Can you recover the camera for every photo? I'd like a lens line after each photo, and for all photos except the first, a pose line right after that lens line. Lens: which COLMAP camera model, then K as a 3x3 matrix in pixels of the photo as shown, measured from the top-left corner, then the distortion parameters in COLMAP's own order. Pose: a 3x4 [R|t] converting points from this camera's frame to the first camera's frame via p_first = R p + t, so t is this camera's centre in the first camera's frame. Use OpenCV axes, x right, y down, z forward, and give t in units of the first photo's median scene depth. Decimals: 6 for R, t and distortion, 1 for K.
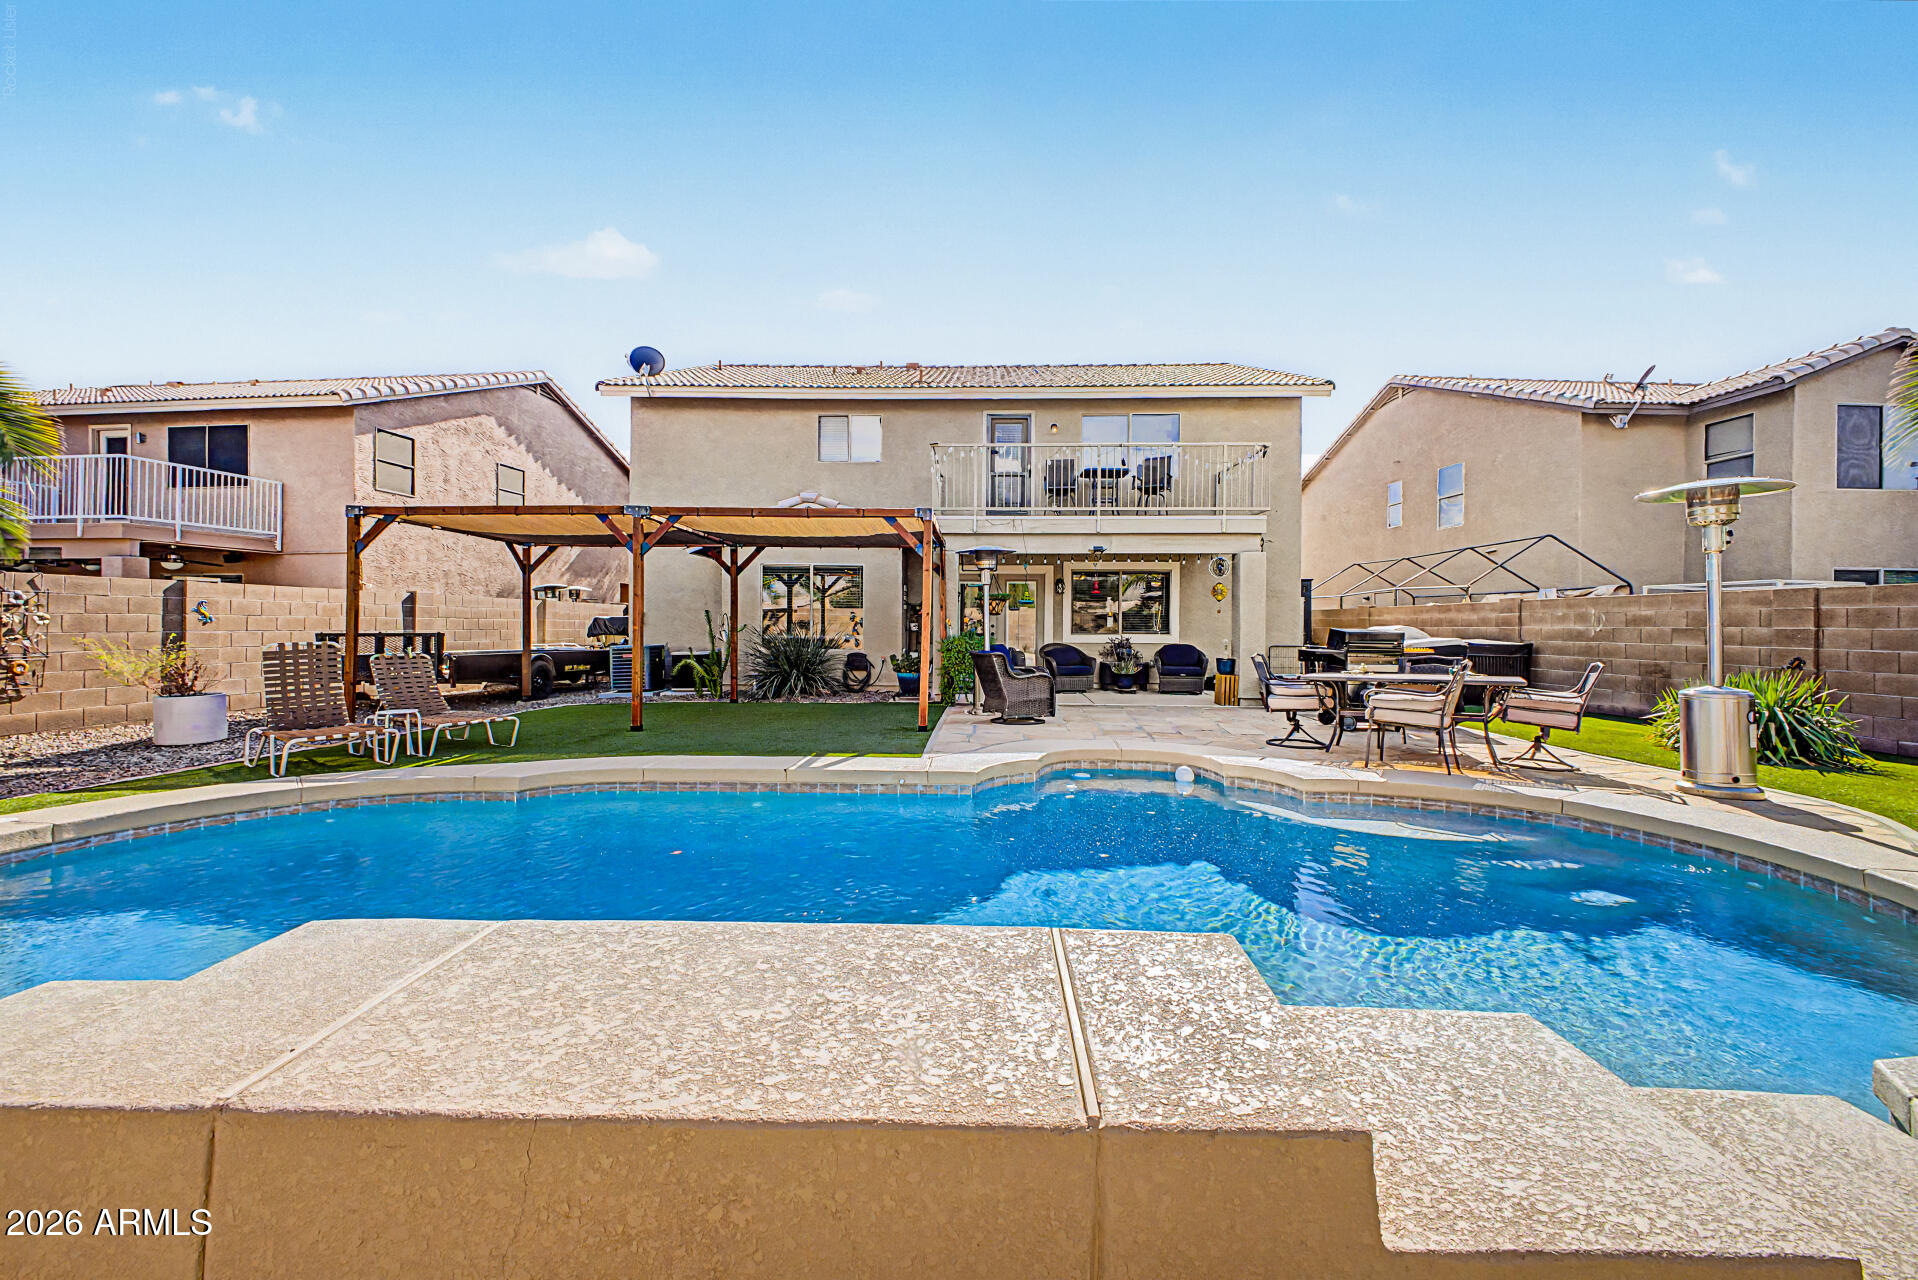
lens RADIAL K [[762.8, 0, 967.1], [0, 762.8, 636.7], [0, 0, 1]] dist [0.026511, -0.000253]
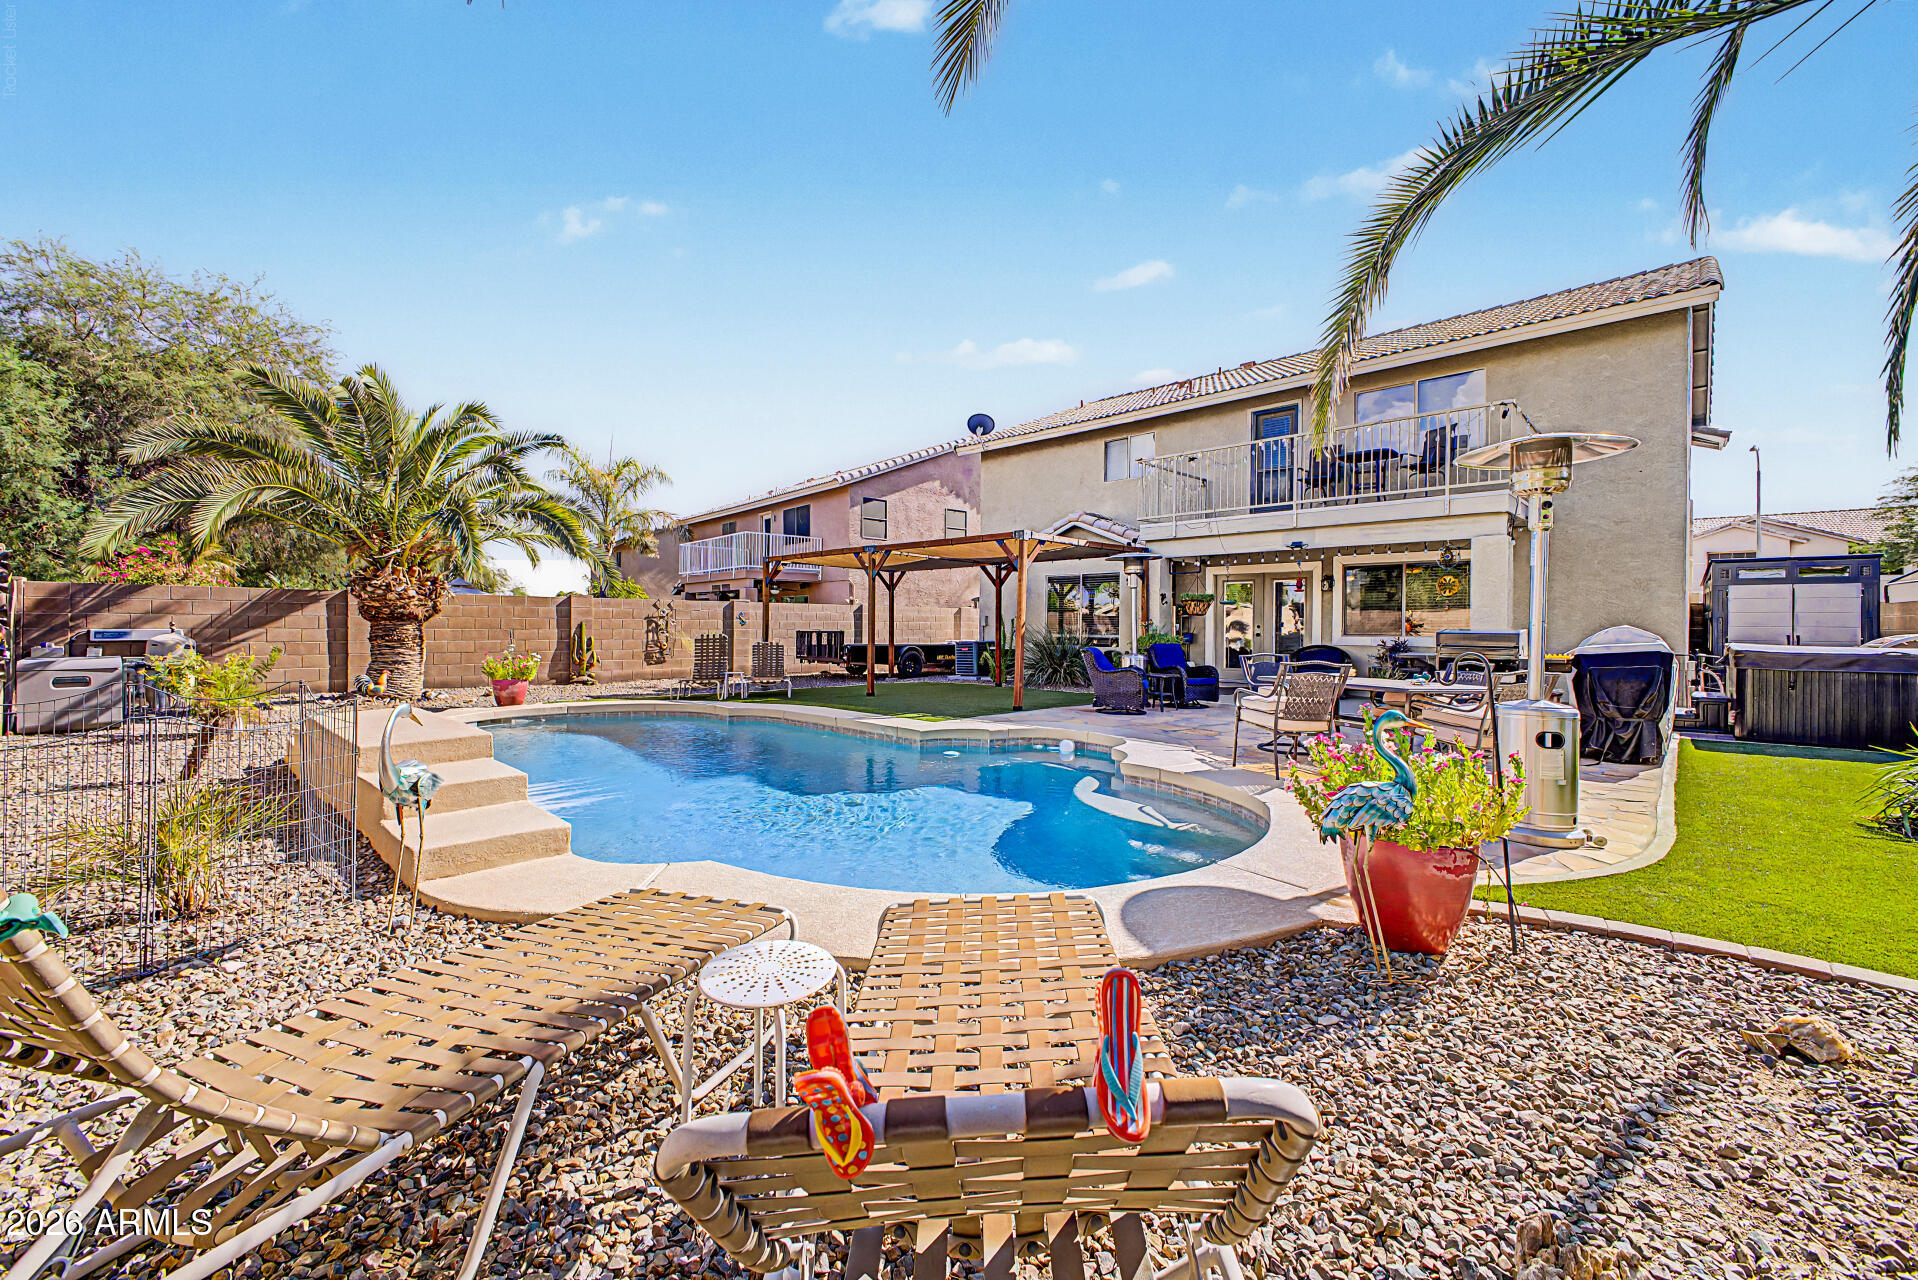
lens RADIAL K [[762.8, 0, 944.4], [0, 762.8, 631.5], [0, 0, 1]] dist [0.026511, -0.000253]
pose [[0.744470, 0.002570, -0.667651, 0.398011], [-0.010177, 0.999920, -0.007499, 0.004570], [0.667579, 0.012378, 0.744436, -0.006320]]
